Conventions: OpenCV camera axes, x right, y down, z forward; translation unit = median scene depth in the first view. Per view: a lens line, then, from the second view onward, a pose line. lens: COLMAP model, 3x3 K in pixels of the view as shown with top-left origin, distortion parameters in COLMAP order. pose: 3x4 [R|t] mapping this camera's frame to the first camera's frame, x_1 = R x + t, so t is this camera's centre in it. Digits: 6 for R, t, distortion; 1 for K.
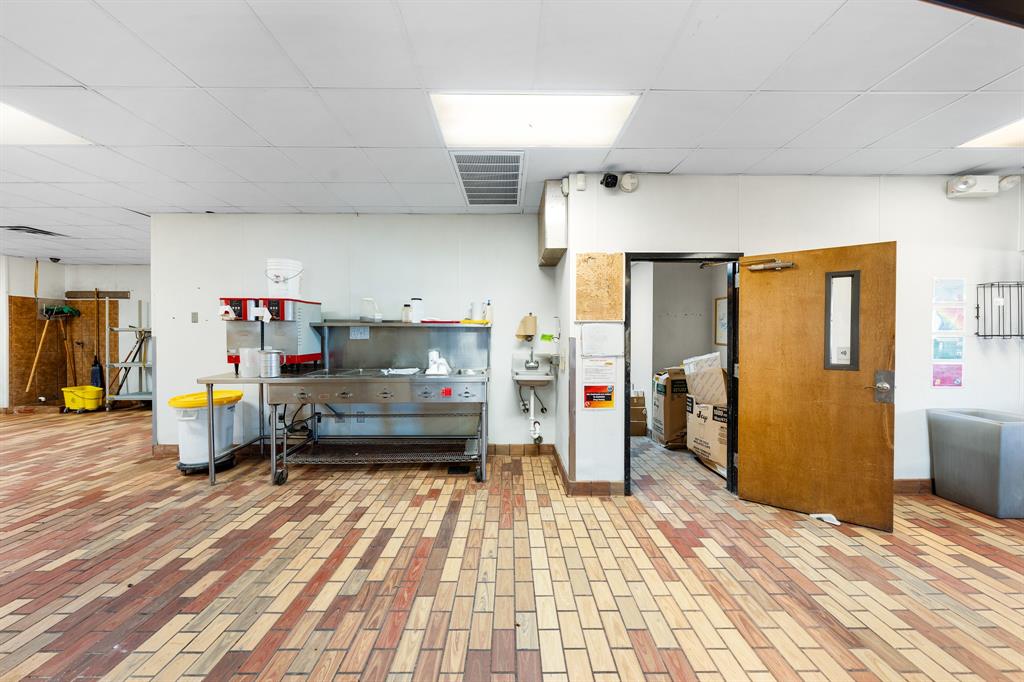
lens RADIAL K [[349.2, 0, 515.1], [0, 349.2, 334.8], [0, 0, 1]] dist [0.000448, -0.000485]
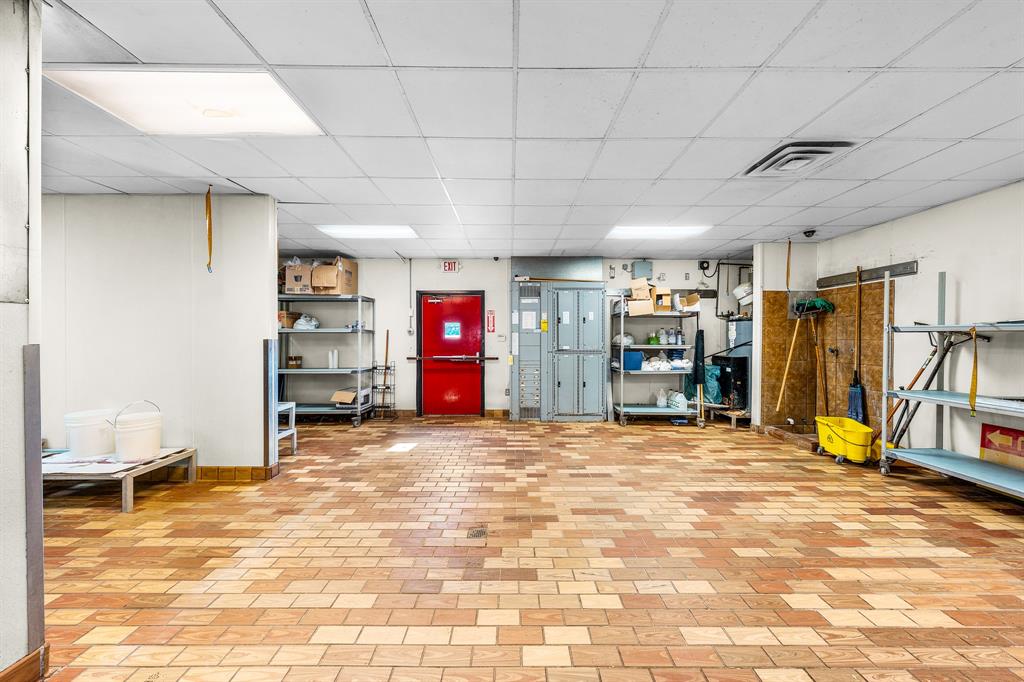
lens RADIAL K [[349.2, 0, 509.8], [0, 349.2, 339.1], [0, 0, 1]] dist [0.000448, -0.000485]
pose [[-0.015532, 0.010873, -0.999820, -0.551379], [-0.010870, 0.999880, 0.011043, 0.000328], [0.999820, 0.011040, -0.015412, 0.371933]]
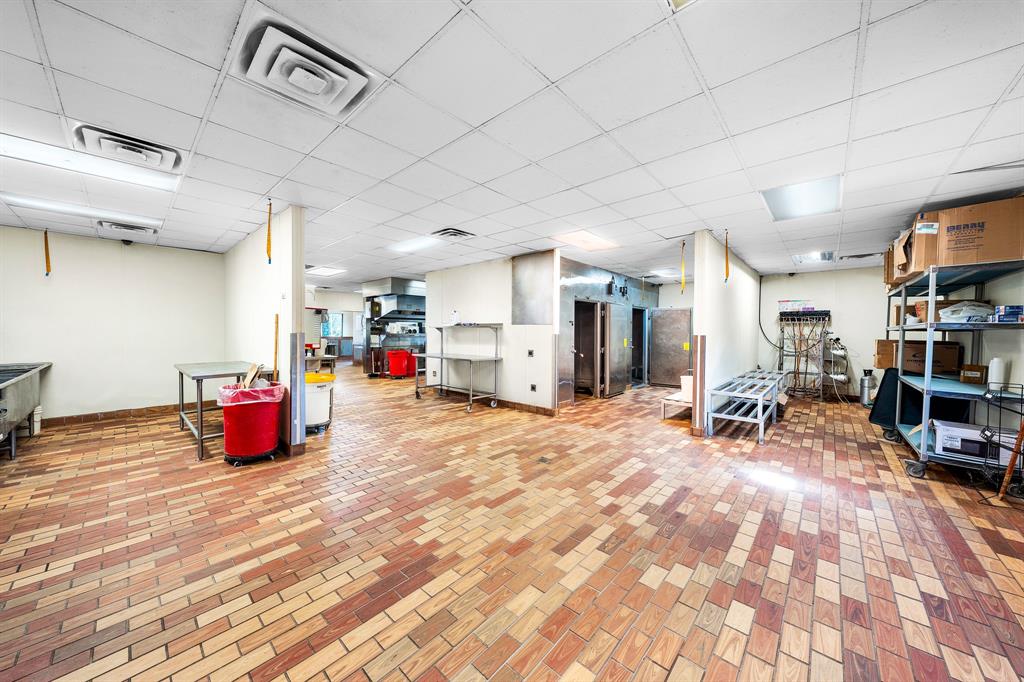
lens RADIAL K [[349.2, 0, 508.8], [0, 349.2, 334.6], [0, 0, 1]] dist [0.000448, -0.000485]
pose [[-0.731881, -0.007387, 0.681392, -1.267536], [0.001133, 0.999927, 0.012057, 0.000454], [-0.681432, 0.009596, -0.731819, 0.788086]]
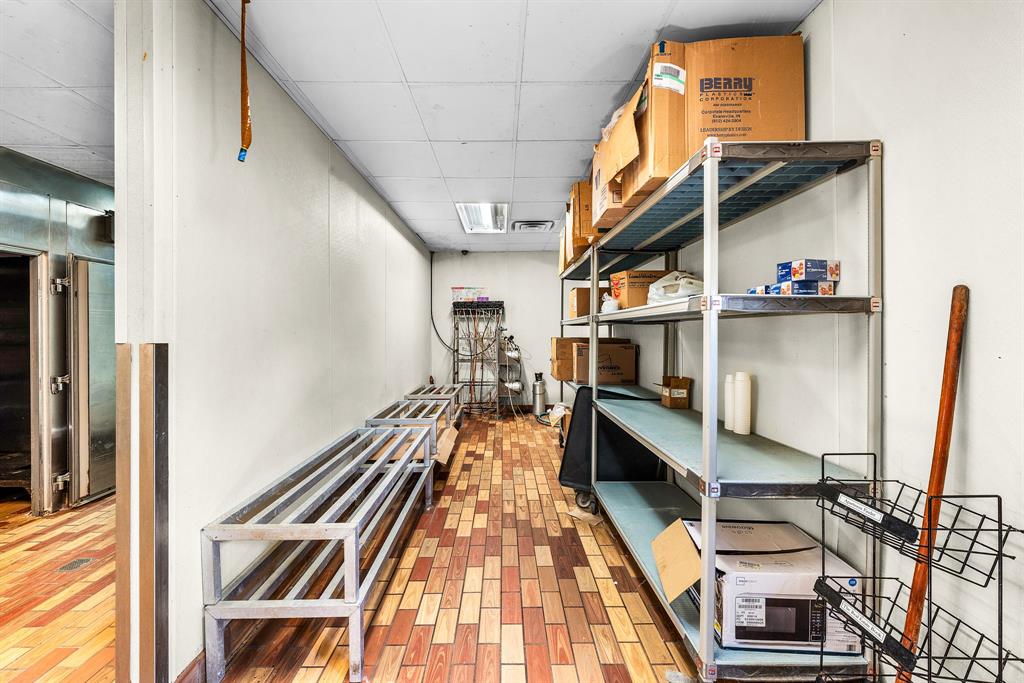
lens RADIAL K [[349.2, 0, 512.9], [0, 349.2, 332.9], [0, 0, 1]] dist [0.000448, -0.000485]
pose [[-0.999658, 0.014497, -0.021757, -1.261530], [0.014194, 0.999801, 0.014036, 0.005671], [0.021956, 0.013722, -0.999665, 0.182236]]
